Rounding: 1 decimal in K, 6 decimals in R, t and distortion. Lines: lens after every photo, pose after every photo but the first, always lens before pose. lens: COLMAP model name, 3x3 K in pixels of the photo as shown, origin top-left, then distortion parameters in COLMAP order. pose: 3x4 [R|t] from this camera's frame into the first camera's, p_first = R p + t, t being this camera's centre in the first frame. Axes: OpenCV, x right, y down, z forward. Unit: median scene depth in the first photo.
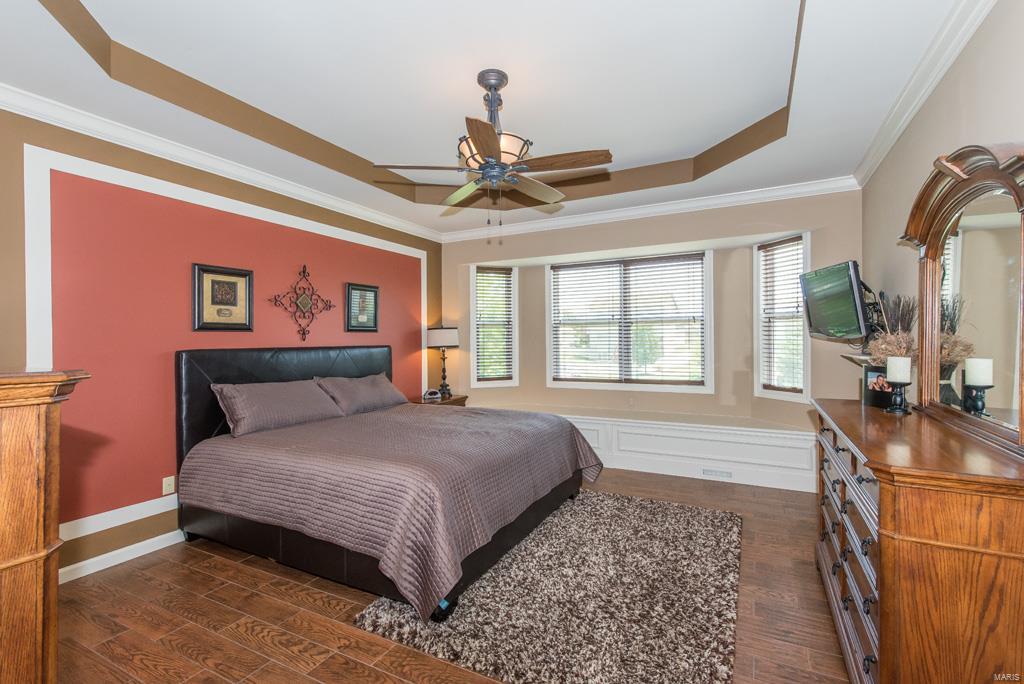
lens RADIAL K [[467.0, 0, 515.4], [0, 467.0, 345.2], [0, 0, 1]] dist [0.001528, 0.000078]
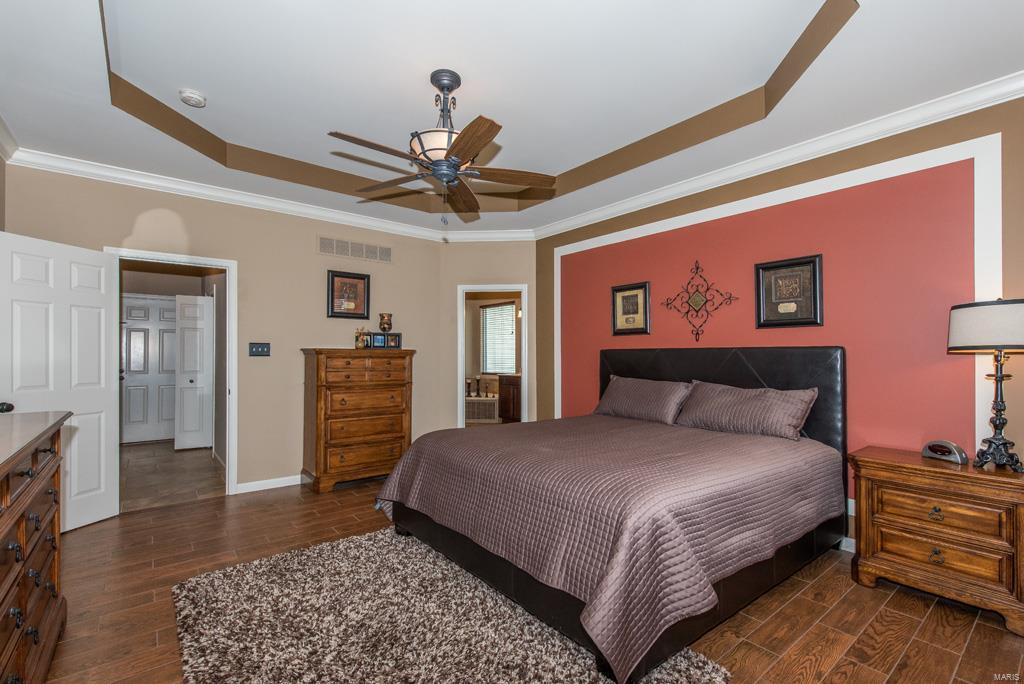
lens RADIAL K [[467.0, 0, 514.0], [0, 467.0, 344.3], [0, 0, 1]] dist [0.001528, 0.000078]
pose [[-0.405962, -0.007480, -0.913860, 0.634574], [-0.003661, 0.999972, -0.006559, 0.004539], [0.913883, 0.000683, -0.405977, 1.186644]]
